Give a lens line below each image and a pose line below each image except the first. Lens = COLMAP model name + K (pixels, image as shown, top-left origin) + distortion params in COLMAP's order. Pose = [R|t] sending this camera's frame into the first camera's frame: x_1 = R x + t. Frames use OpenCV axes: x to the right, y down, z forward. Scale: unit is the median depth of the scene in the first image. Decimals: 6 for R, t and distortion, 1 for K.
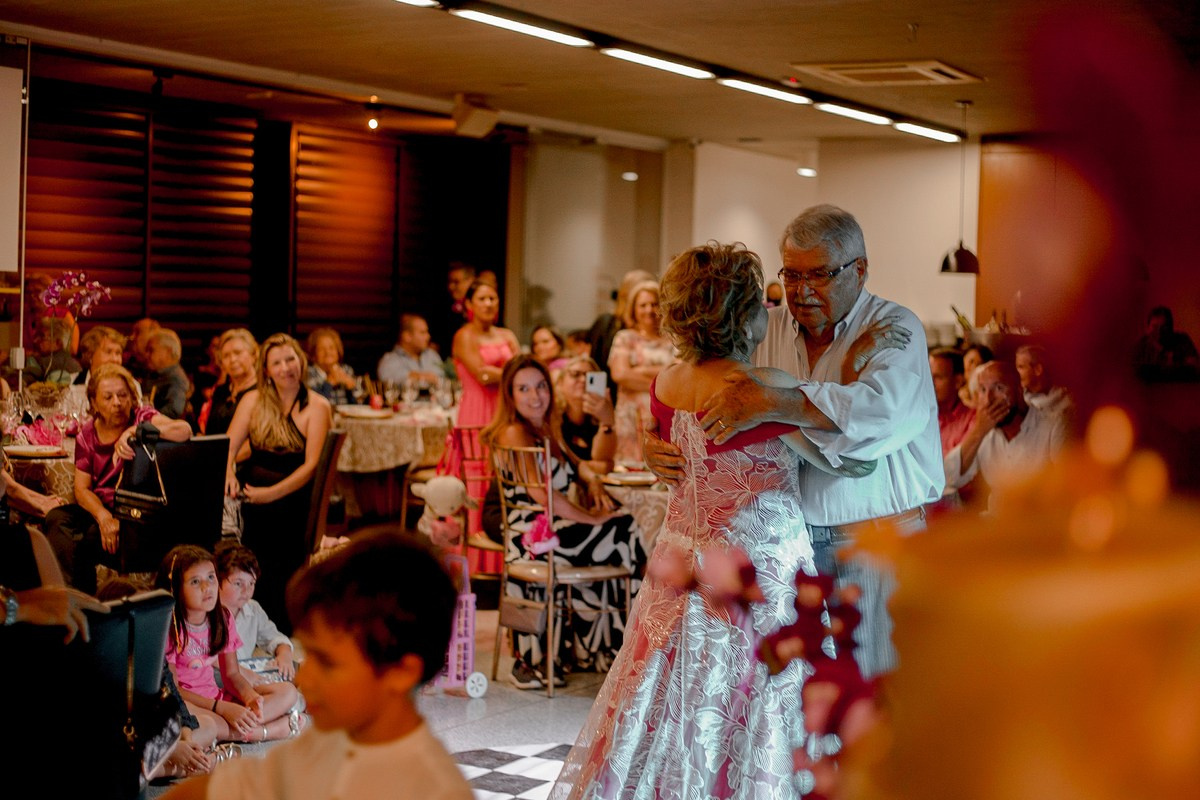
lens RADIAL K [[1924.5, 0, 577.2], [0, 1924.5, 399.6], [0, 0, 1]] dist [-0.024346, -0.147402]
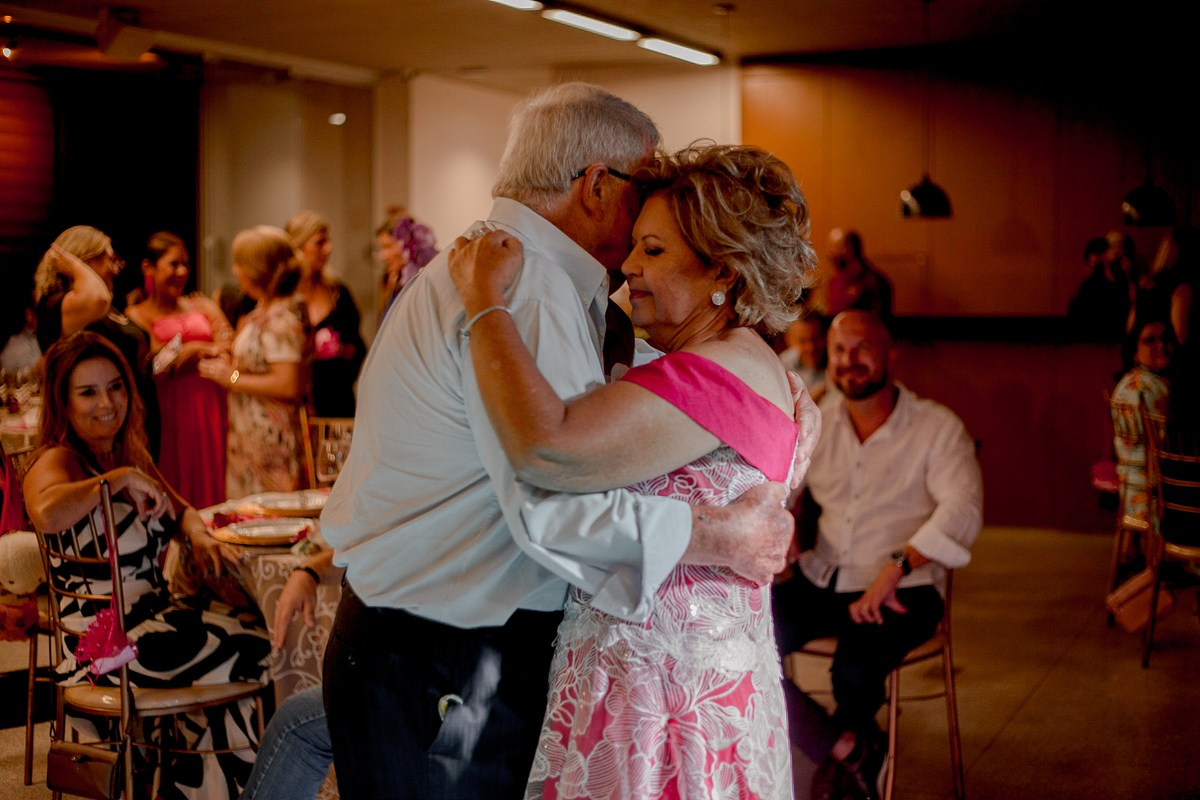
lens RADIAL K [[1816.9, 0, 600.4], [0, 1816.9, 306.8], [0, 0, 1]] dist [-0.121222, 0.073547]
pose [[0.989218, -0.032593, 0.142775, 0.038397], [0.036742, 0.998973, -0.026514, -0.008810], [-0.141764, 0.031474, 0.989400, 0.278052]]
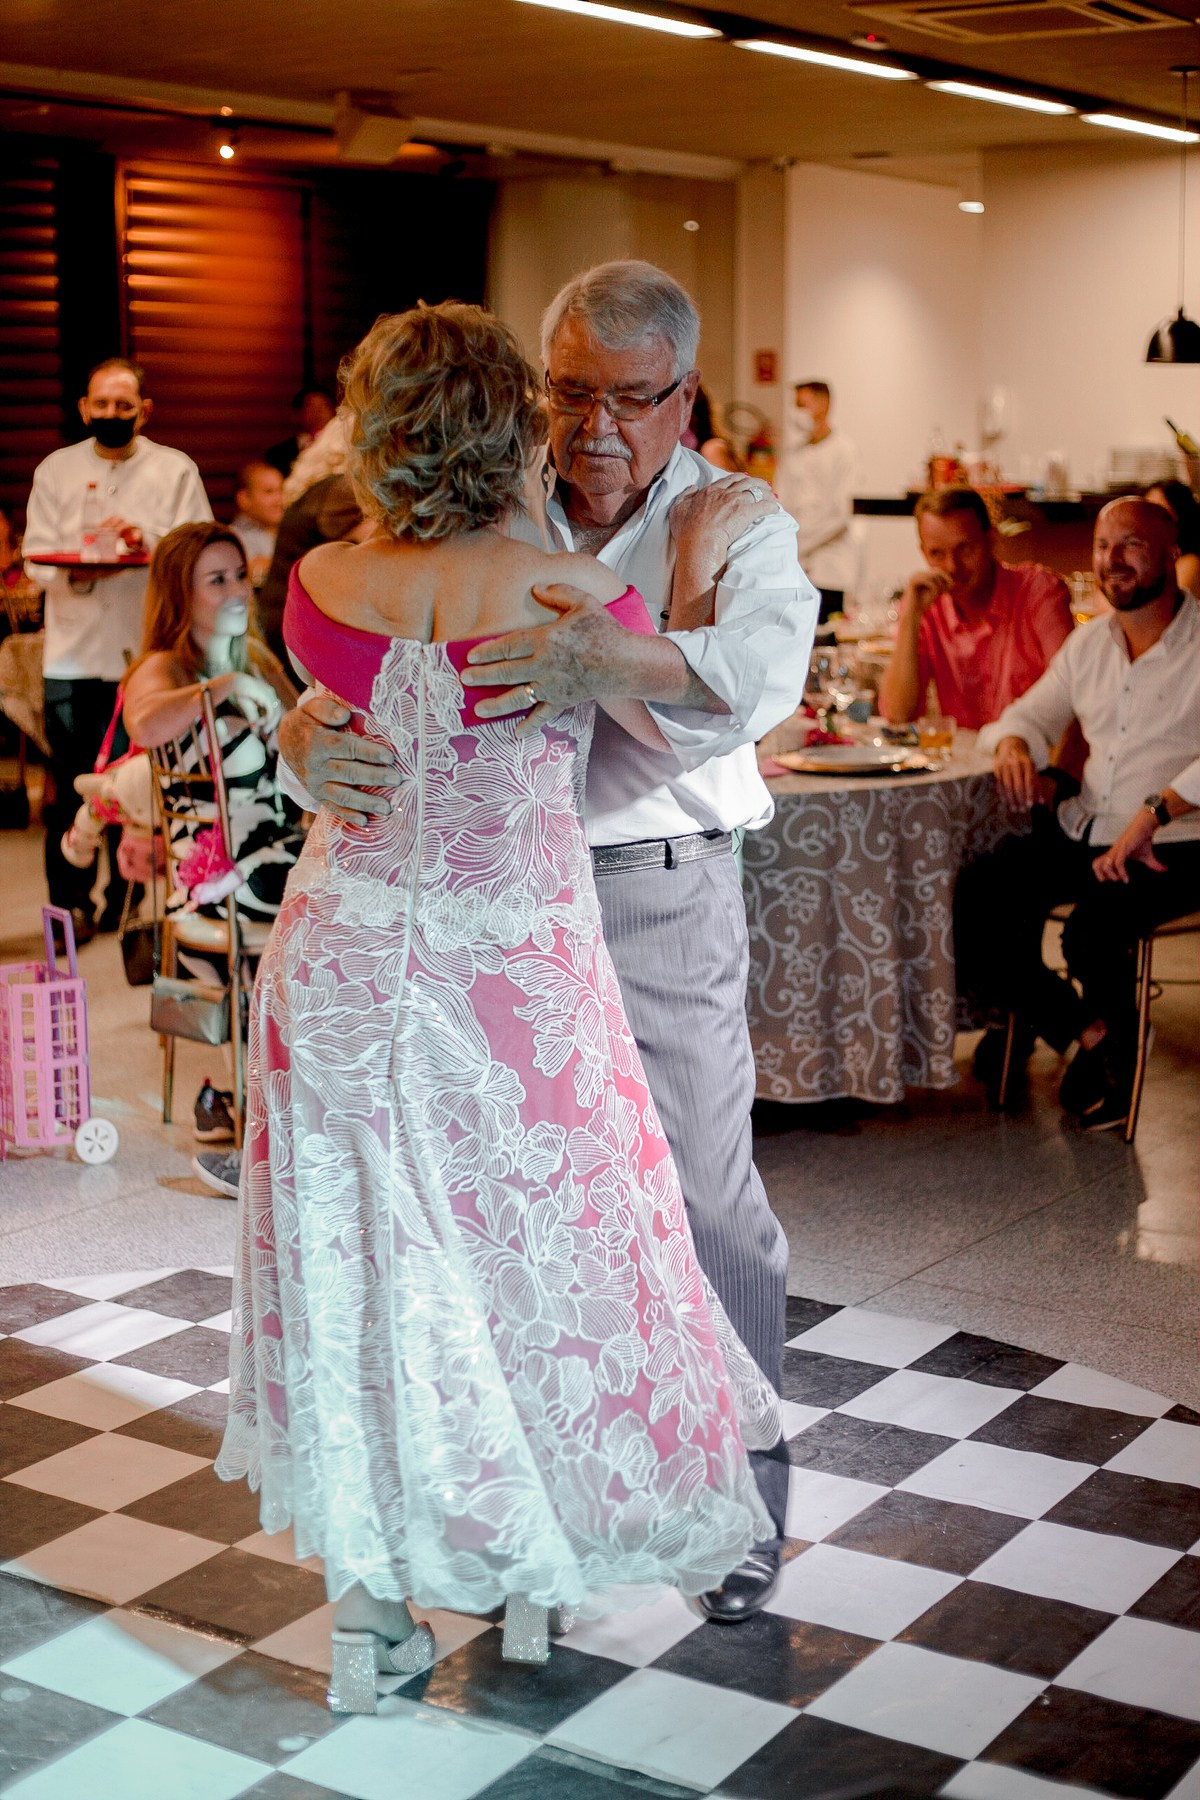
lens RADIAL K [[2742.5, 0, 598.6], [0, 2742.5, 821.3], [0, 0, 1]] dist [-0.051519, -0.150598]
pose [[0.995910, -0.022030, -0.087629, 0.104997], [0.029708, 0.995739, 0.087300, -0.004271], [0.085333, -0.089546, 0.992320, 0.162521]]
